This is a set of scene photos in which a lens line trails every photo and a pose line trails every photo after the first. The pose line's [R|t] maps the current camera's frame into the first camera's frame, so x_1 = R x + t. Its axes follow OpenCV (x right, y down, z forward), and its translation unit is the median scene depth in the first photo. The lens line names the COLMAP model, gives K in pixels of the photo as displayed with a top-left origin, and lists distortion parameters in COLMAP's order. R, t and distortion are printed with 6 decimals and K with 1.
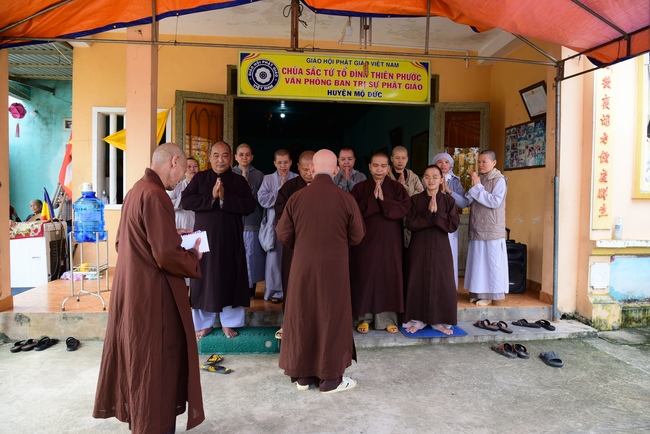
lens RADIAL K [[450.6, 0, 325.9], [0, 450.6, 214.3], [0, 0, 1]] dist [-0.005516, -0.001071]
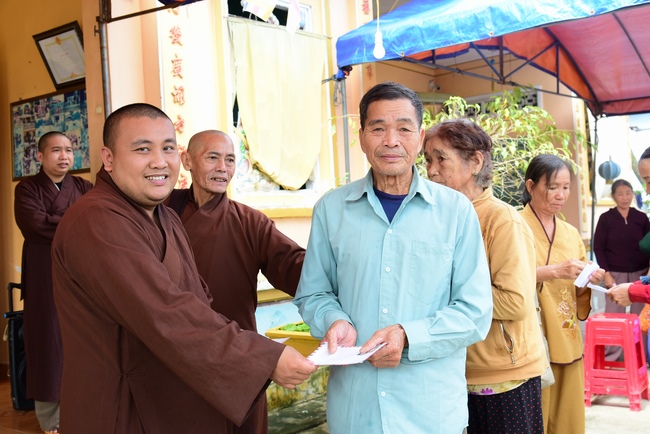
lens RADIAL K [[727.3, 0, 324.0], [0, 727.3, 214.9], [0, 0, 1]] dist [0.005921, 0.000000]
pose [[0.699988, -0.043834, 0.712808, 0.032457], [0.083813, 0.996259, -0.021041, -0.005742], [-0.709219, 0.074471, 0.701043, 0.138344]]
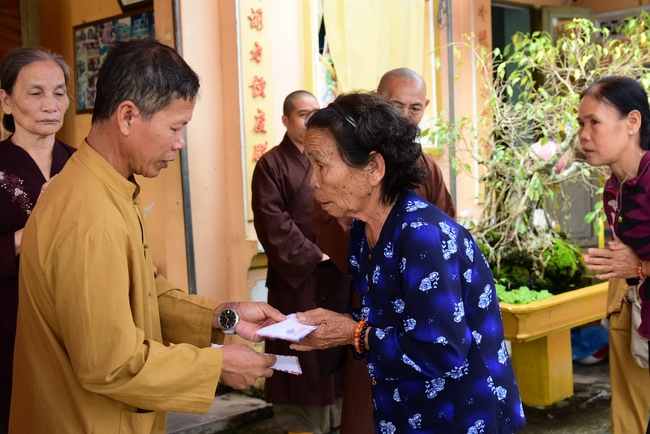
lens RADIAL K [[890.7, 0, 326.1], [0, 890.7, 215.5], [0, 0, 1]] dist [-0.004721, 0.000000]
pose [[0.786521, -0.079103, 0.612477, 0.006717], [0.067698, 0.996830, 0.041808, -0.009650], [-0.613842, 0.008580, 0.789382, 0.080982]]
